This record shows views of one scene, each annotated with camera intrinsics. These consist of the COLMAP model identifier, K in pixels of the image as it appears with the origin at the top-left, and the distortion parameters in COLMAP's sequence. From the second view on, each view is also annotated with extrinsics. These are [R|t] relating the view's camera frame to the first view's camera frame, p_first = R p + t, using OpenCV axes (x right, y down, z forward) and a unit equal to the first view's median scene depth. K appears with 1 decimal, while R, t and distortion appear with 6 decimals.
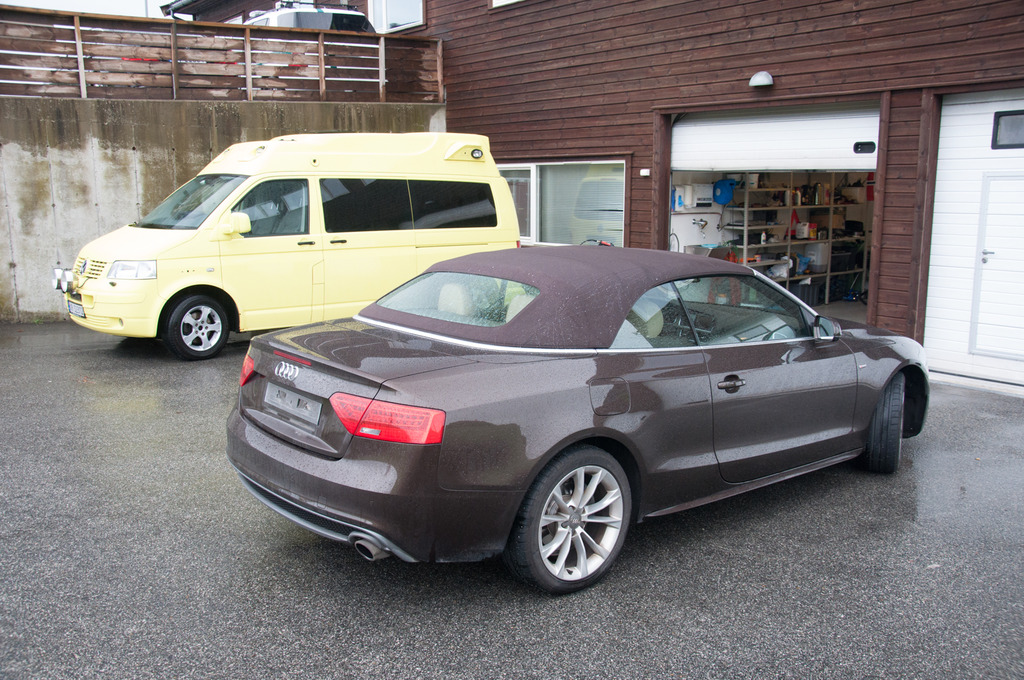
lens RADIAL K [[923.3, 0, 515.7], [0, 923.3, 346.7], [0, 0, 1]] dist [0.010187, 0.028150]
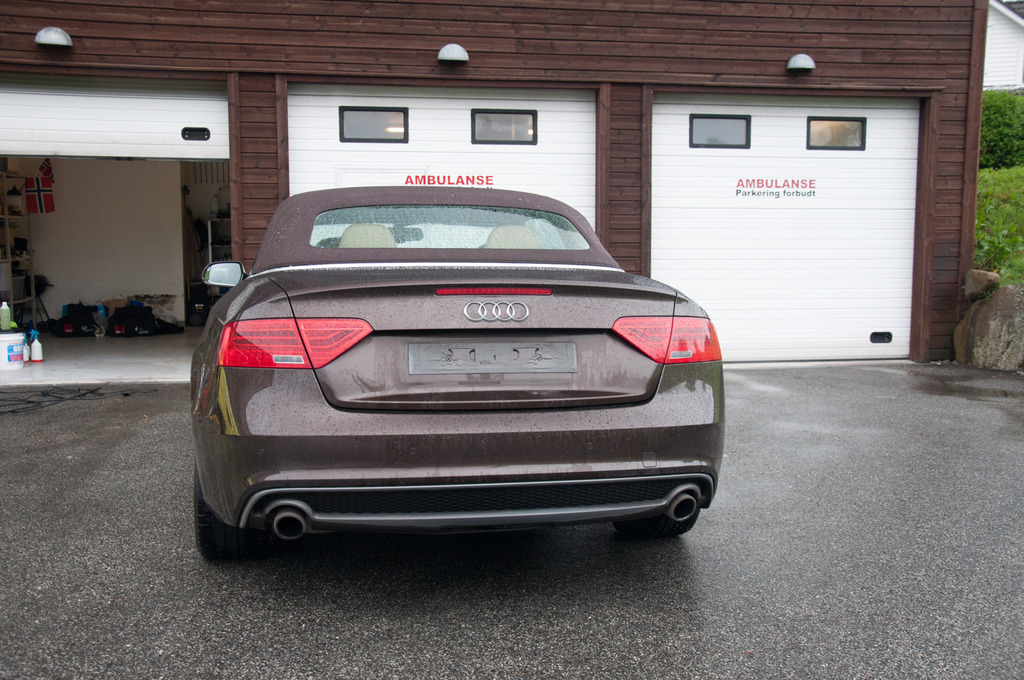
lens RADIAL K [[1083.0, 0, 511.2], [0, 1083.0, 337.2], [0, 0, 1]] dist [0.089497, 0.000000]
pose [[0.454632, -0.082951, 0.886808, -0.457718], [0.164502, 0.986345, 0.007928, 0.019398], [-0.875356, 0.142278, 0.462070, 0.296837]]
